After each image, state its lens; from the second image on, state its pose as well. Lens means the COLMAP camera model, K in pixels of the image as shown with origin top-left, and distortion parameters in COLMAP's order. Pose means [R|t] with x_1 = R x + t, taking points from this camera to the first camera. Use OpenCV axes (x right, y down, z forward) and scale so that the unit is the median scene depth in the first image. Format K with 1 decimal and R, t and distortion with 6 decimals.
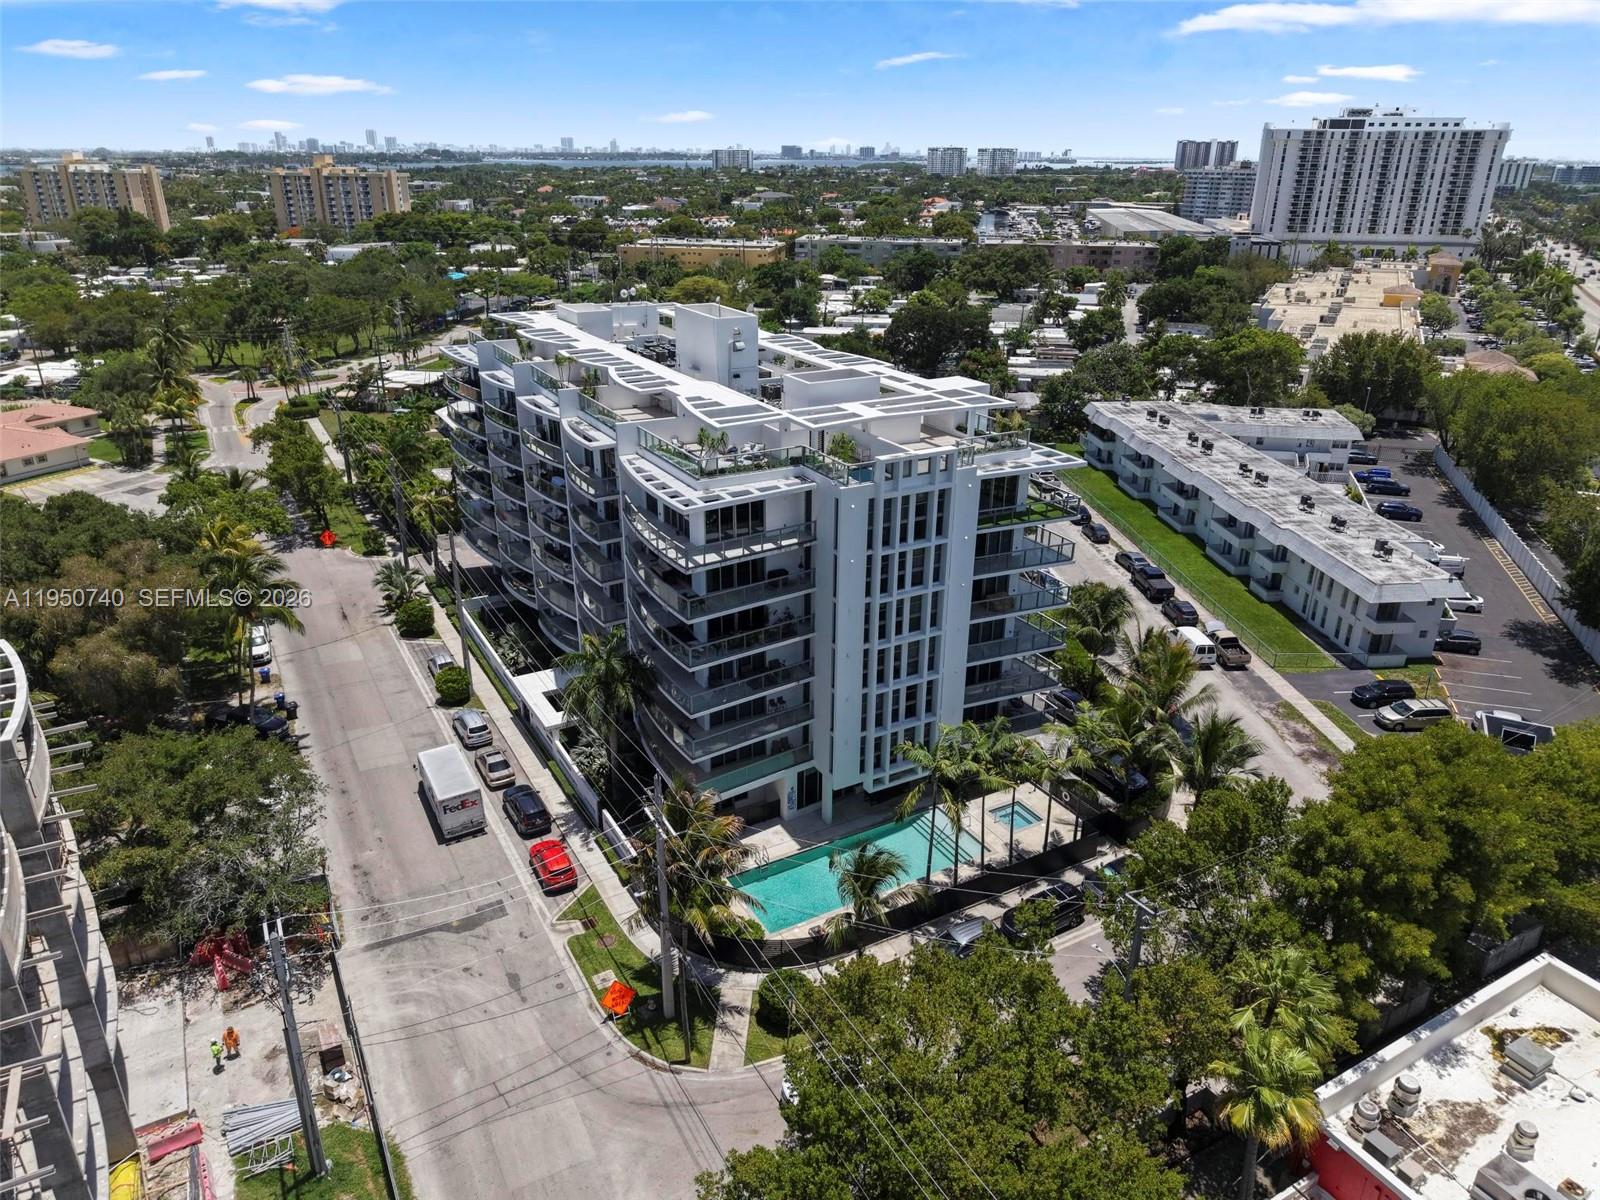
lens RADIAL K [[1069.8, 0, 800.0], [0, 1069.8, 600.0], [0, 0, 1]] dist [0.003365, -0.000901]
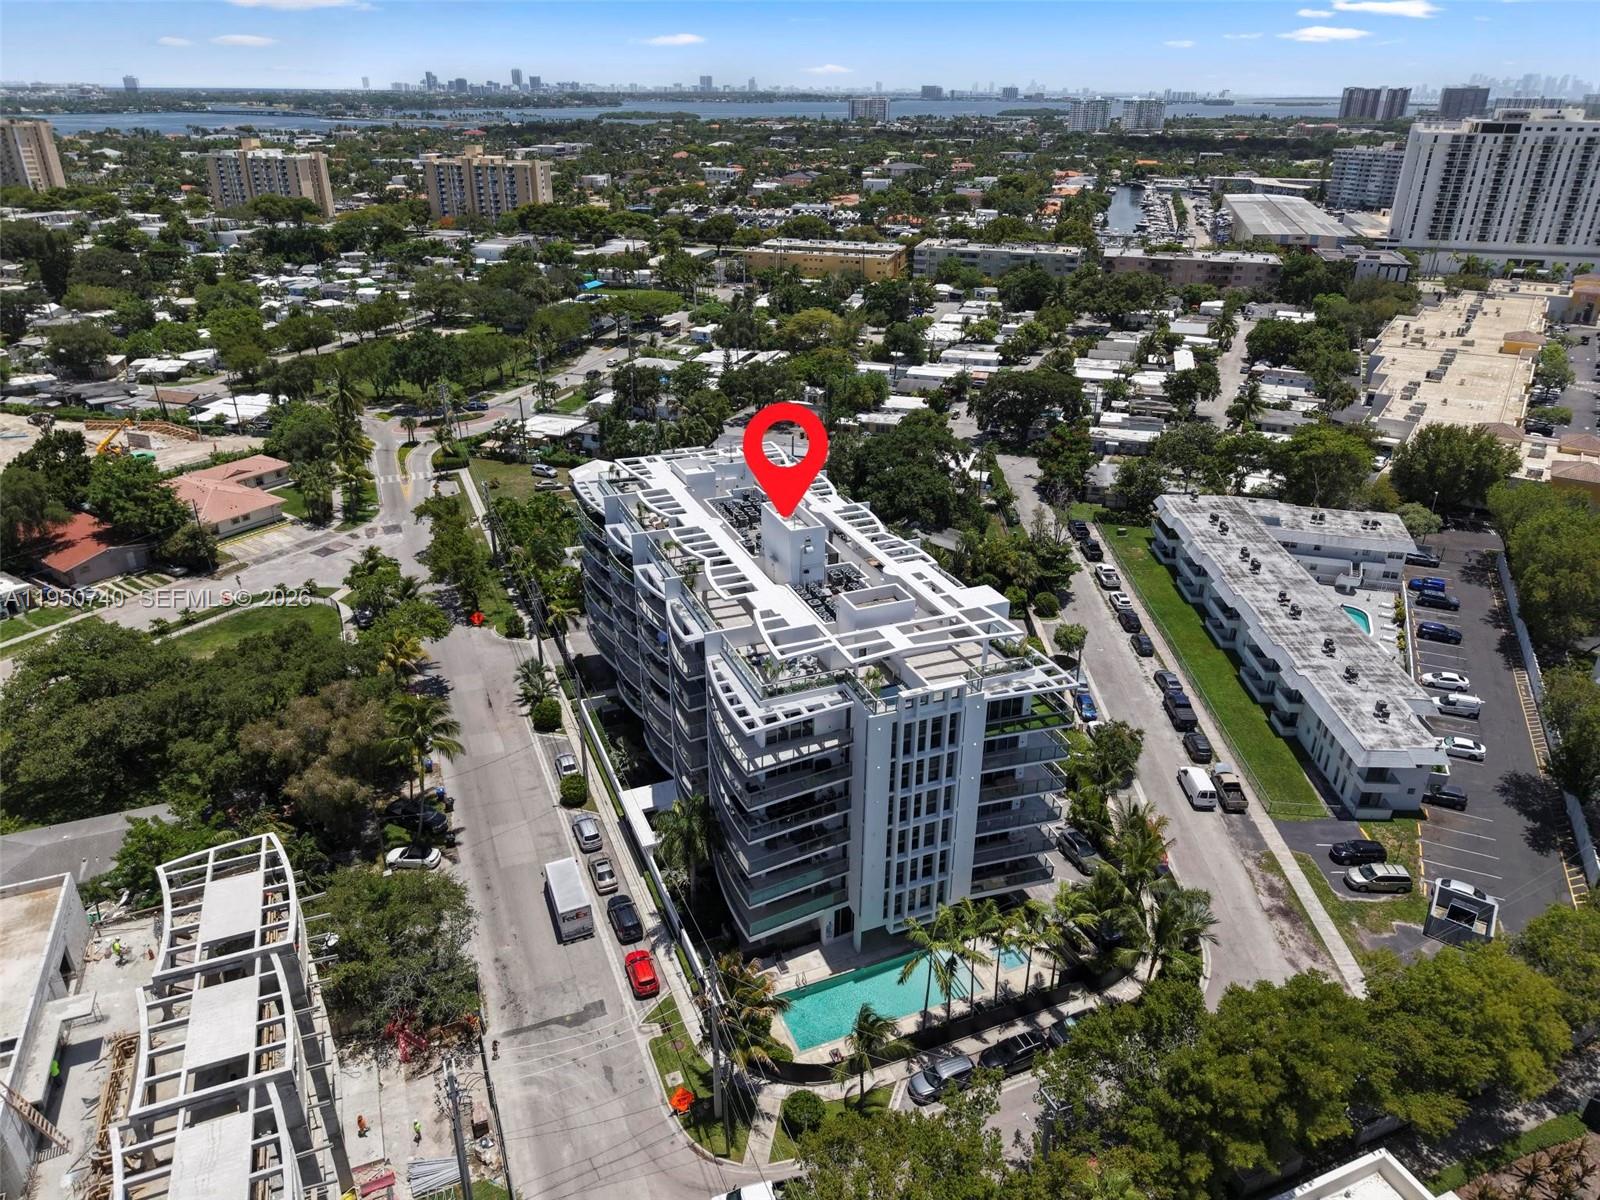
lens RADIAL K [[1069.8, 0, 800.0], [0, 1069.8, 600.0], [0, 0, 1]] dist [0.003365, -0.000901]
pose [[0.992912, 0.050724, -0.107482, 0.051578], [-0.045216, 0.997566, 0.053073, -0.187777], [0.109912, -0.047837, 0.992789, -0.168641]]
